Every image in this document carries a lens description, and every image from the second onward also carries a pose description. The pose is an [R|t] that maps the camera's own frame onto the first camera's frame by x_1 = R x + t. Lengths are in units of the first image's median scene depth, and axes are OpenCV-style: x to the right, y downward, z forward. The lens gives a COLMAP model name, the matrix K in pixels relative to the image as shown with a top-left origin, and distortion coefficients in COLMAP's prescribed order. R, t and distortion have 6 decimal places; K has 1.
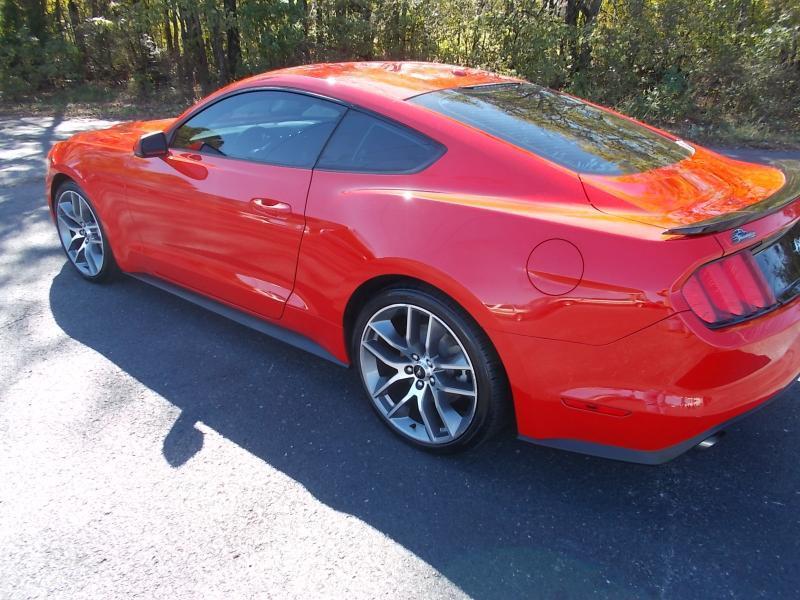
lens RADIAL K [[617.5, 0, 401.5], [0, 617.5, 301.7], [0, 0, 1]] dist [0.019318, -0.026416]
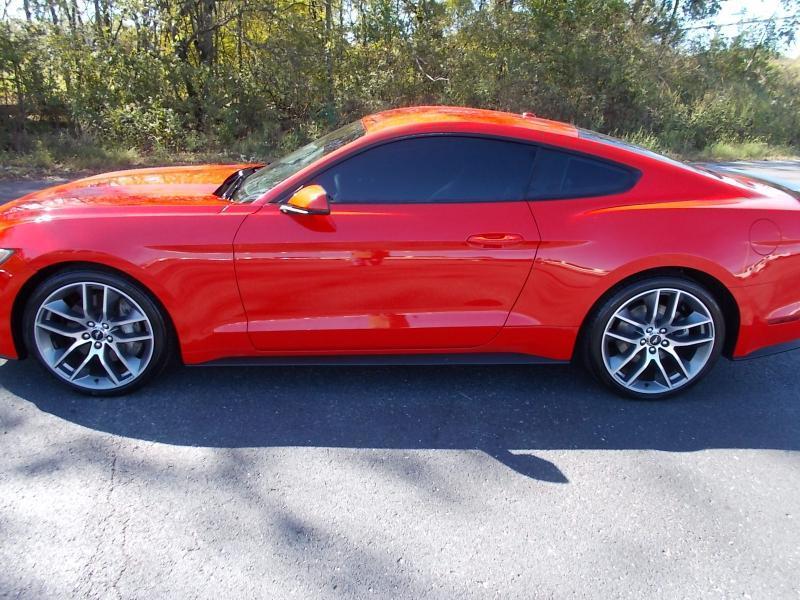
lens RADIAL K [[617.5, 0, 398.3], [0, 617.5, 303.4], [0, 0, 1]] dist [0.019318, -0.026416]
pose [[0.743349, -0.169210, 0.647148, -0.323436], [0.174001, 0.983084, 0.057180, 0.084050], [-0.645876, 0.070100, 0.760217, -0.379340]]
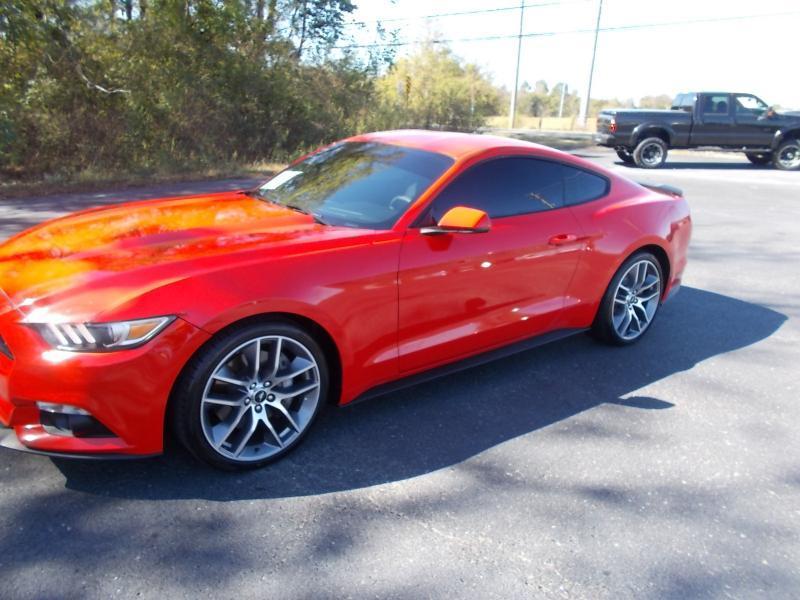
lens RADIAL K [[617.5, 0, 401.2], [0, 617.5, 302.3], [0, 0, 1]] dist [0.019318, -0.026416]
pose [[0.209868, -0.245107, 0.946508, -0.928547], [0.281356, 0.942259, 0.181622, -0.177206], [-0.936373, 0.228189, 0.266713, 0.417416]]
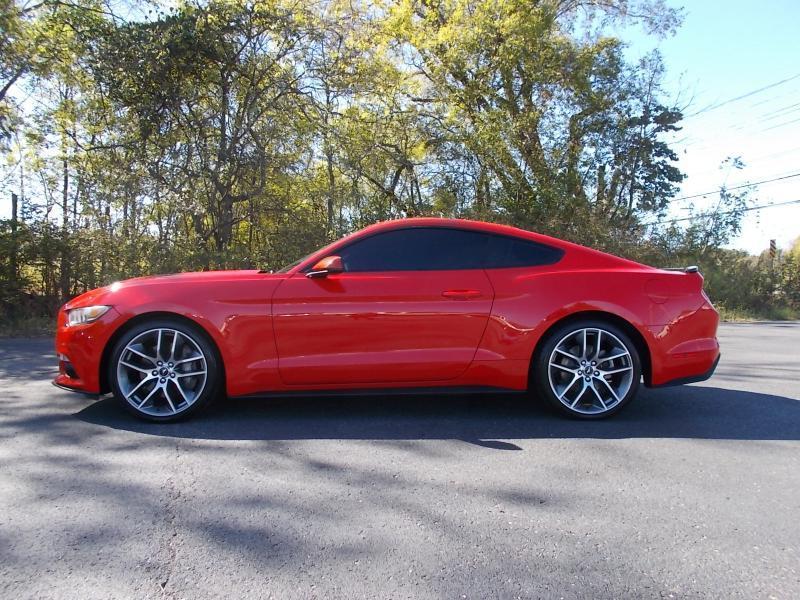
lens RADIAL K [[617.5, 0, 397.8], [0, 617.5, 305.0], [0, 0, 1]] dist [0.019318, -0.026416]
pose [[0.738449, 0.023264, 0.673908, -0.633978], [0.193051, 0.950277, -0.244345, 0.471679], [-0.646084, 0.310534, 0.697240, -0.638072]]
